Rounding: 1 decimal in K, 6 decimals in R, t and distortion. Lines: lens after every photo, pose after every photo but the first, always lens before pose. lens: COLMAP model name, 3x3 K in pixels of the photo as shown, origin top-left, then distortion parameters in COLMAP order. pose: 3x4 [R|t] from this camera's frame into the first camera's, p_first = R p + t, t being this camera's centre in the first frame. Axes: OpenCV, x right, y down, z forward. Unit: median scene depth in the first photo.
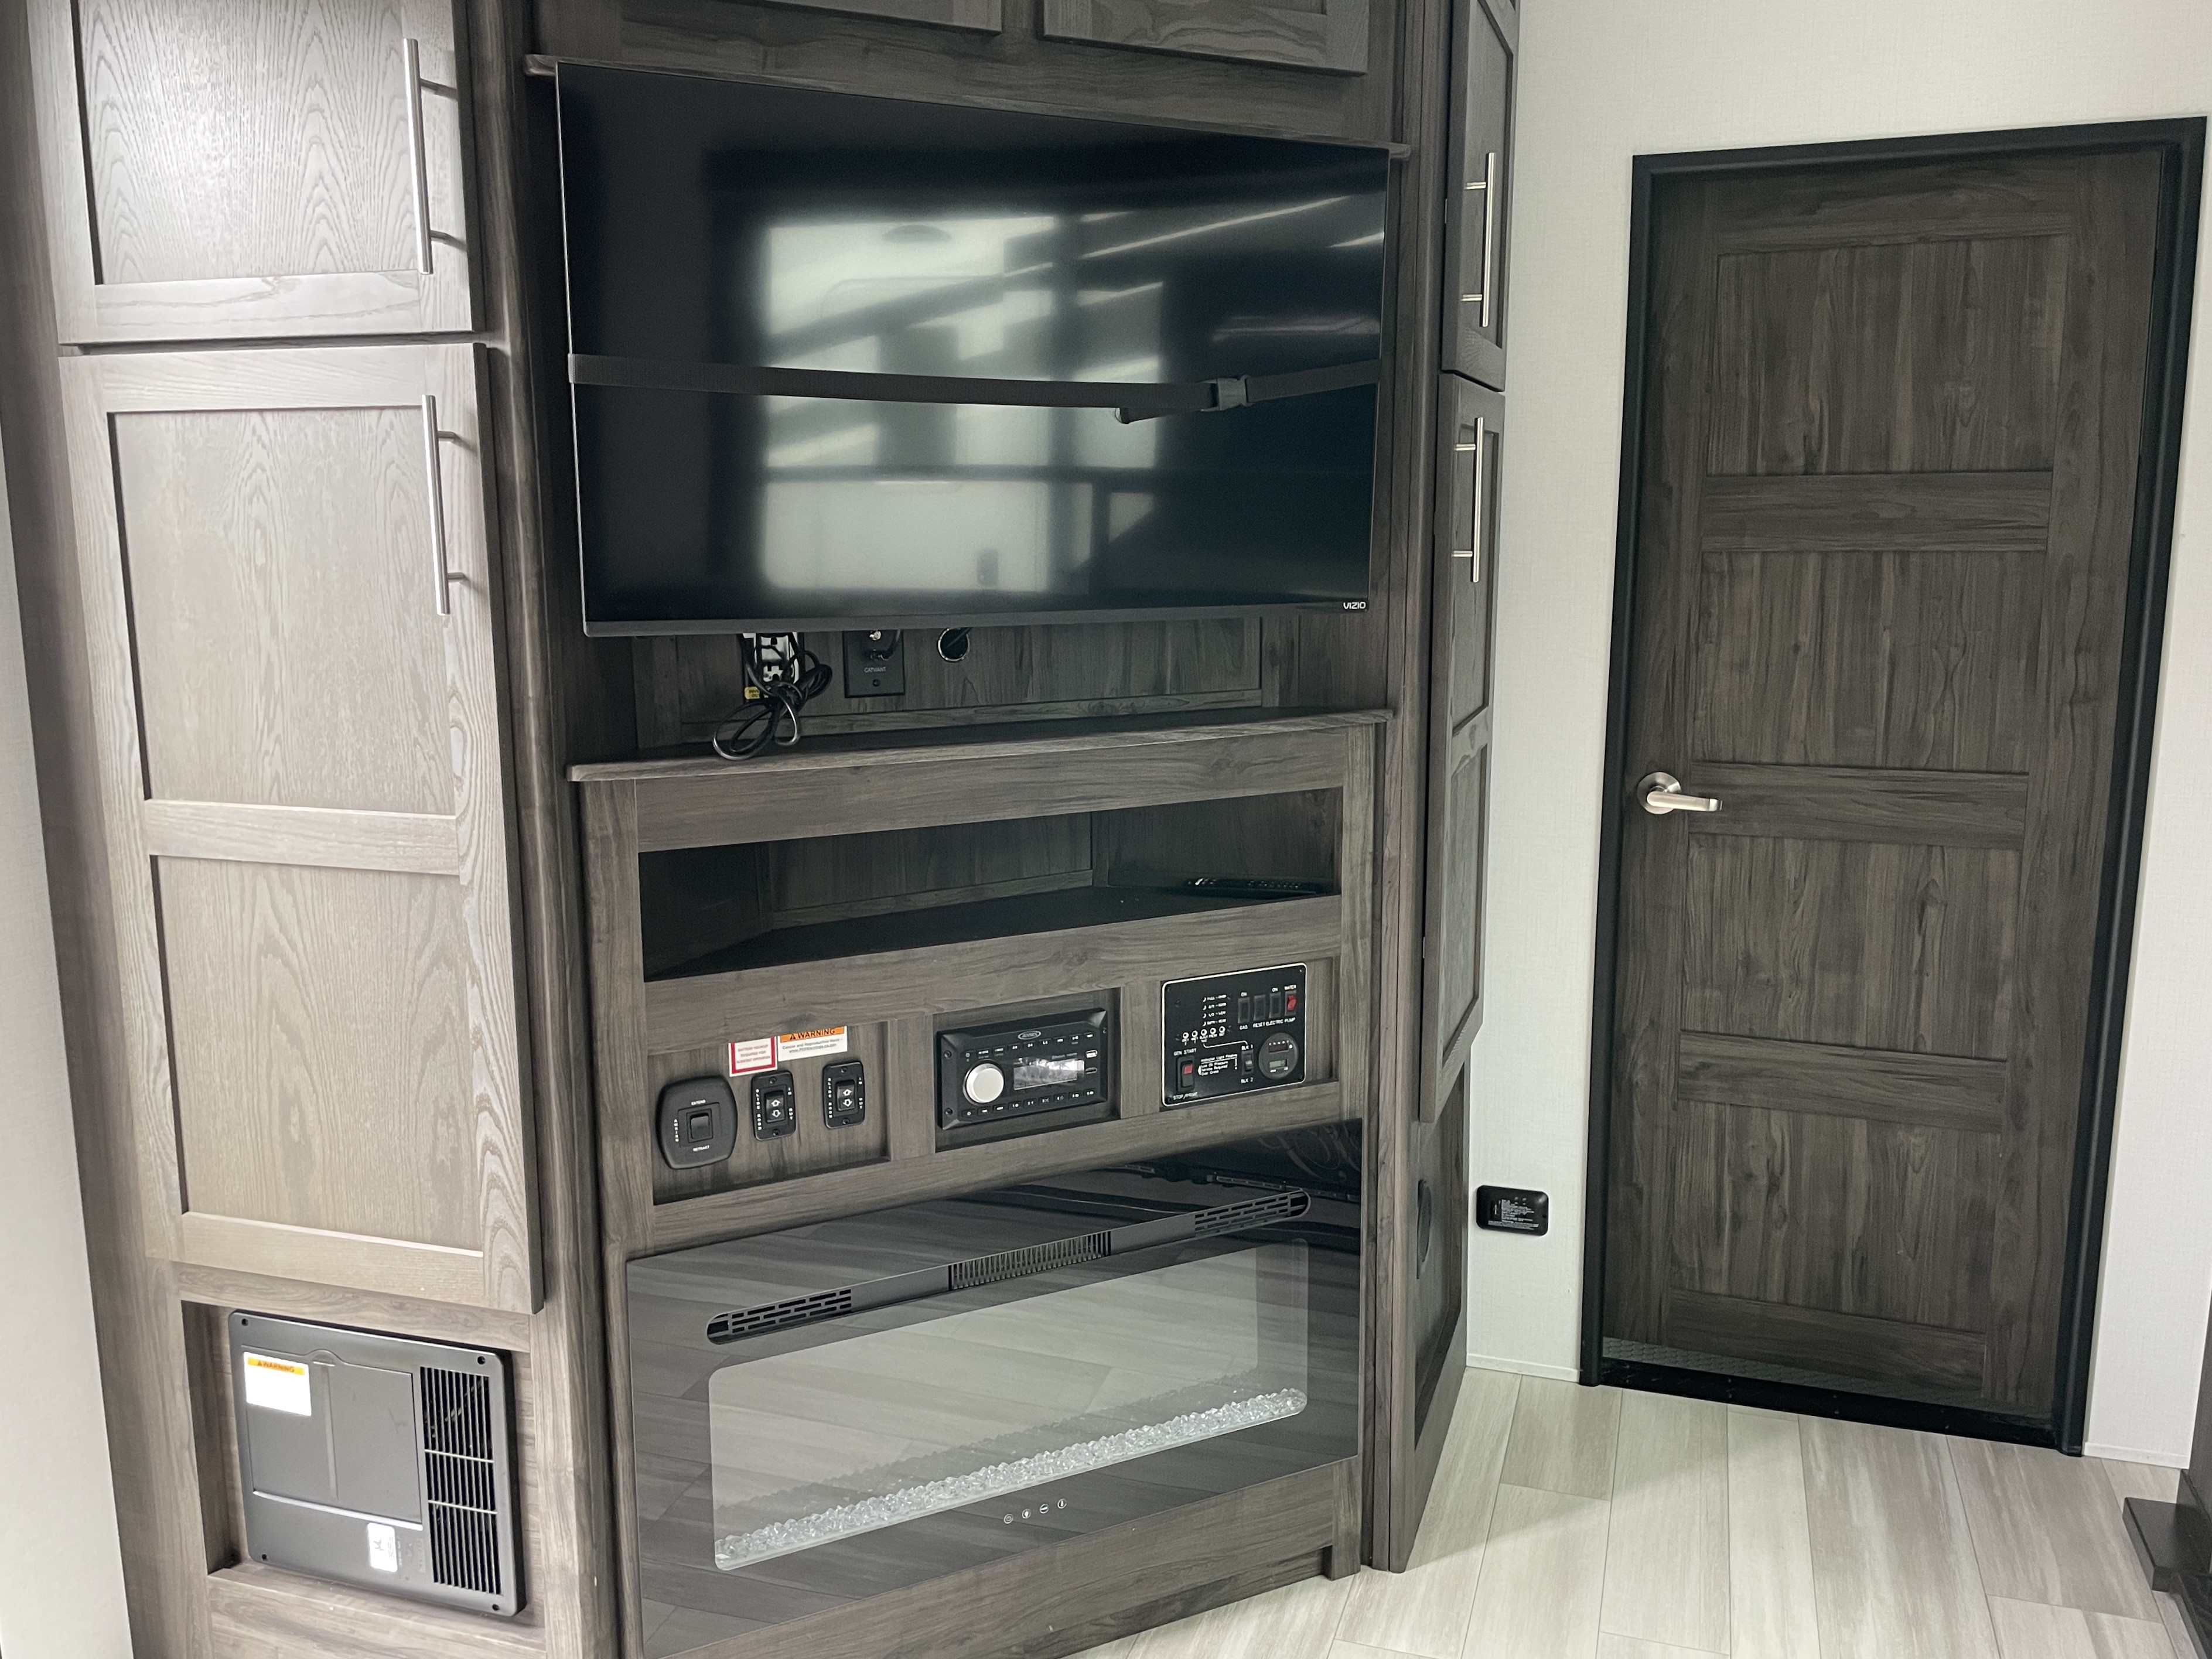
lens RADIAL K [[1696.2, 0, 1106.0], [0, 1696.2, 829.5], [0, 0, 1]] dist [0.075753, -0.109017]
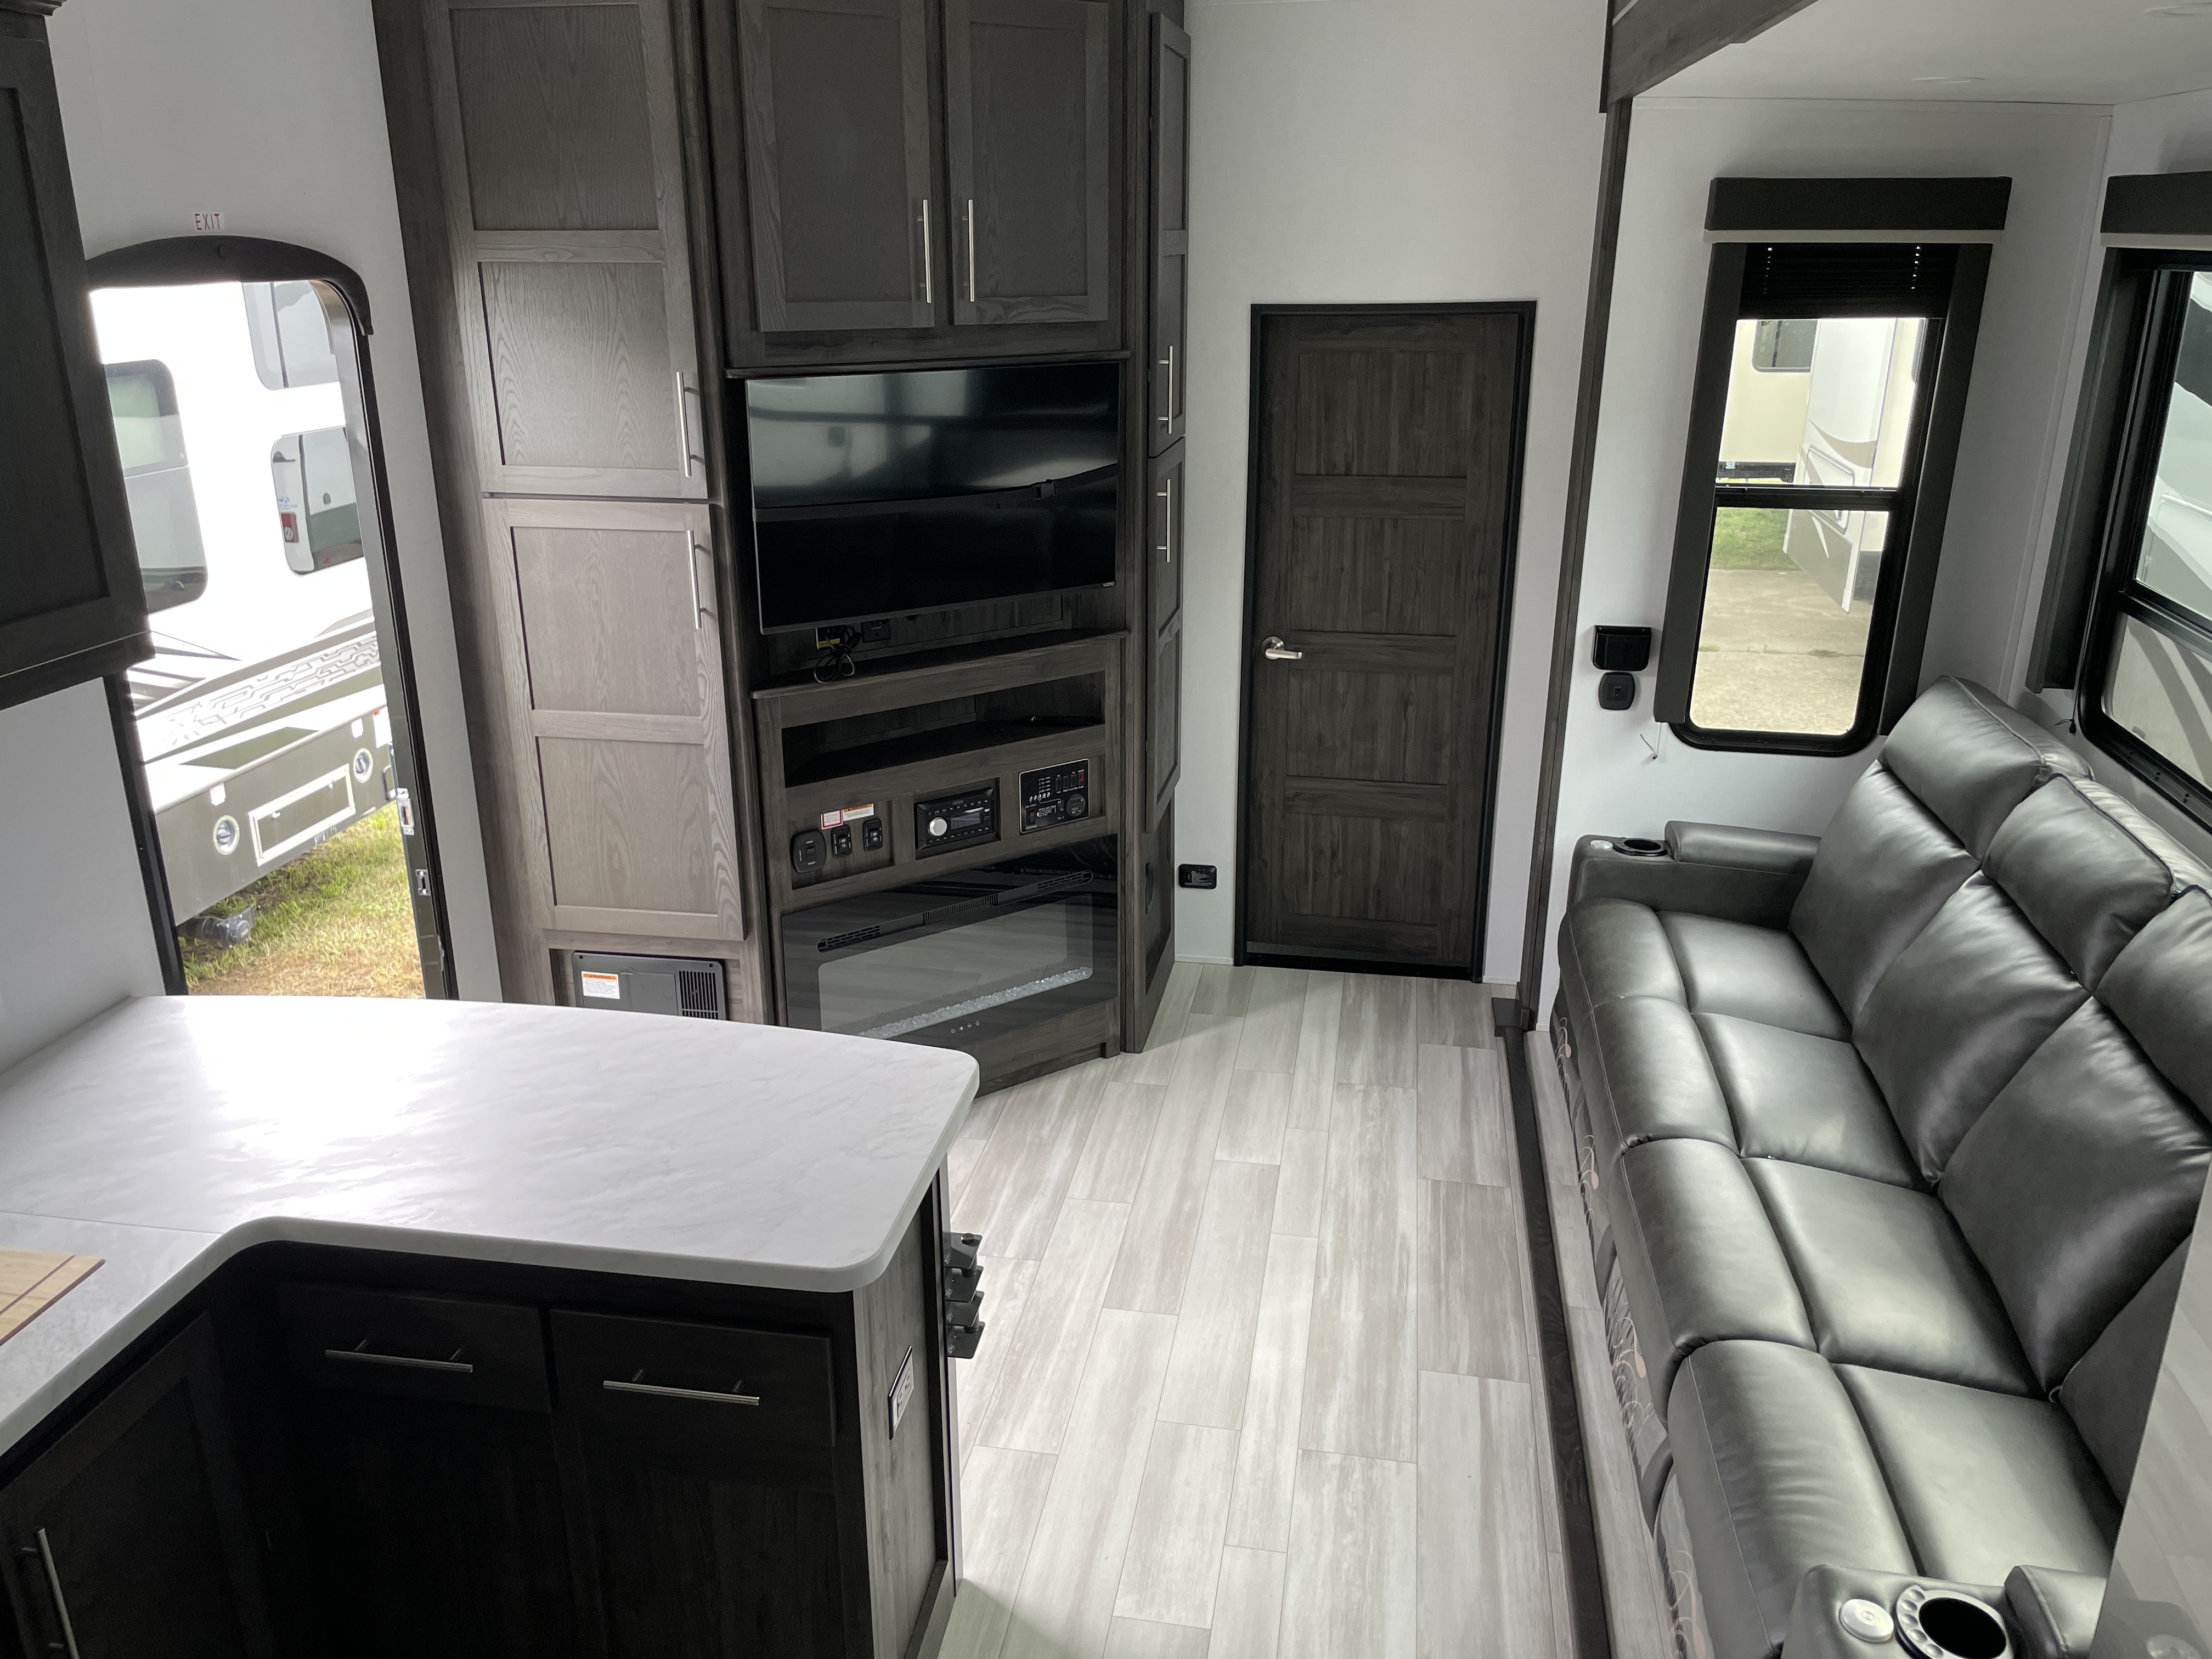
lens RADIAL K [[1690.7, 0, 1106.0], [0, 1690.7, 829.5], [0, 0, 1]] dist [0.000837, 0.000263]
pose [[0.988114, -0.048011, 0.146033, -0.144936], [0.022439, 0.984849, 0.171954, -0.167676], [-0.152076, -0.166634, 0.974221, -0.885401]]
